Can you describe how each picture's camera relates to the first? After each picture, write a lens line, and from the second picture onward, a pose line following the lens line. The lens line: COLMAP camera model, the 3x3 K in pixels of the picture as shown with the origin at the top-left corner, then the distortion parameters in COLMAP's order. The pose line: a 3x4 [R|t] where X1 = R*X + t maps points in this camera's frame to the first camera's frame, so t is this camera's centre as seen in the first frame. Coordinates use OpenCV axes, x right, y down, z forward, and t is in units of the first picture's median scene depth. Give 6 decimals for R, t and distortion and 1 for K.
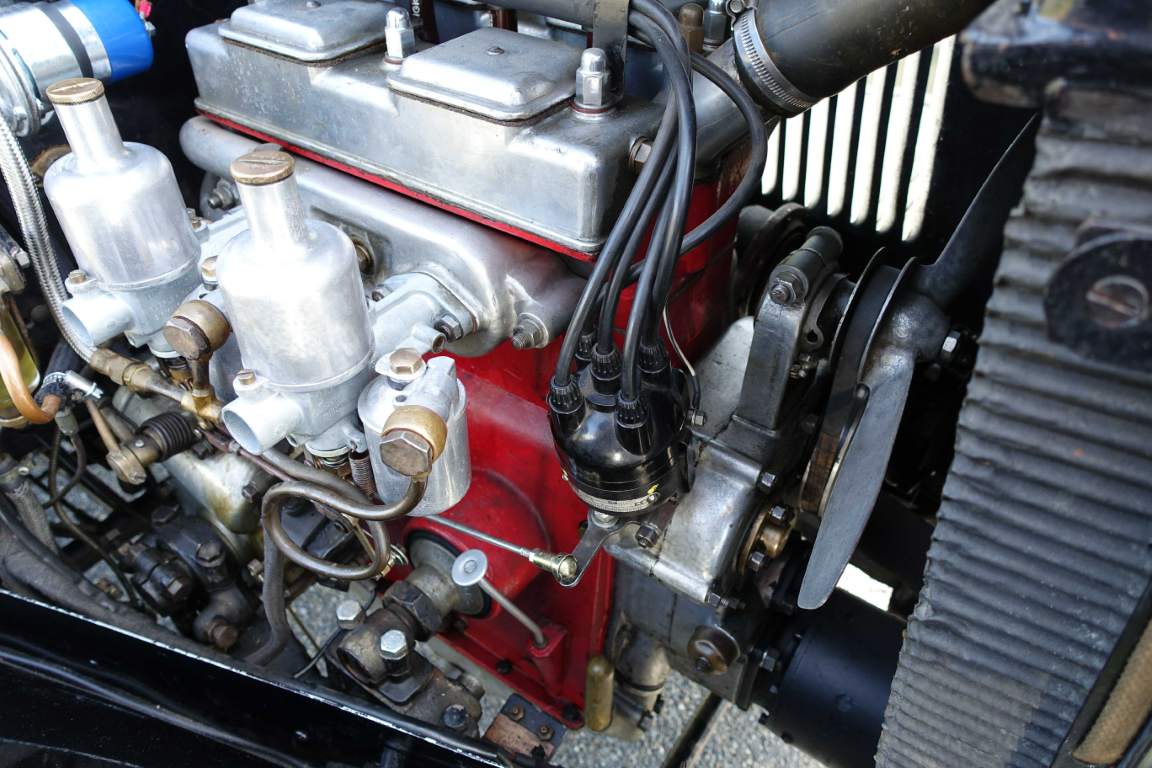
lens RADIAL K [[781.6, 0, 570.5], [0, 781.6, 382.4], [0, 0, 1]] dist [-0.005737, -0.001101]
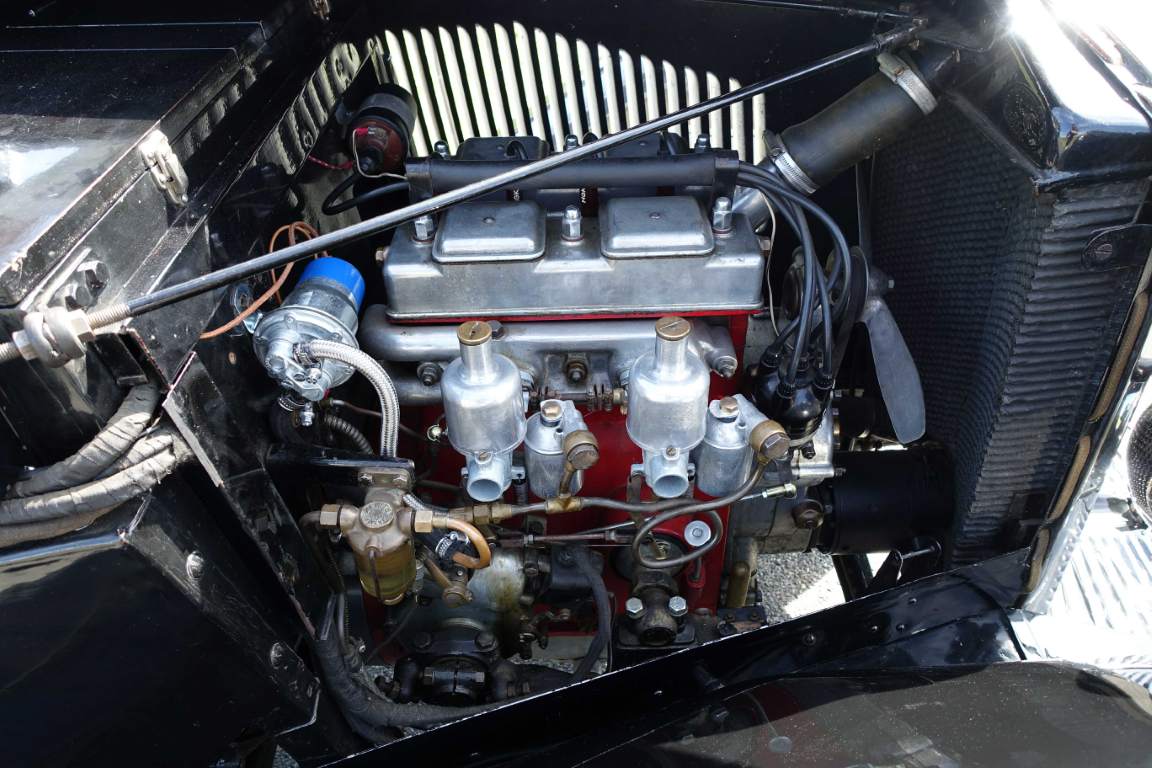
lens RADIAL K [[781.6, 0, 584.7], [0, 781.6, 381.4], [0, 0, 1]] dist [-0.005737, -0.001101]
pose [[0.817145, -0.407055, 0.408142, -1.081708], [0.408072, 0.908585, 0.089162, -0.336525], [-0.407126, 0.093693, 0.908554, -0.396499]]
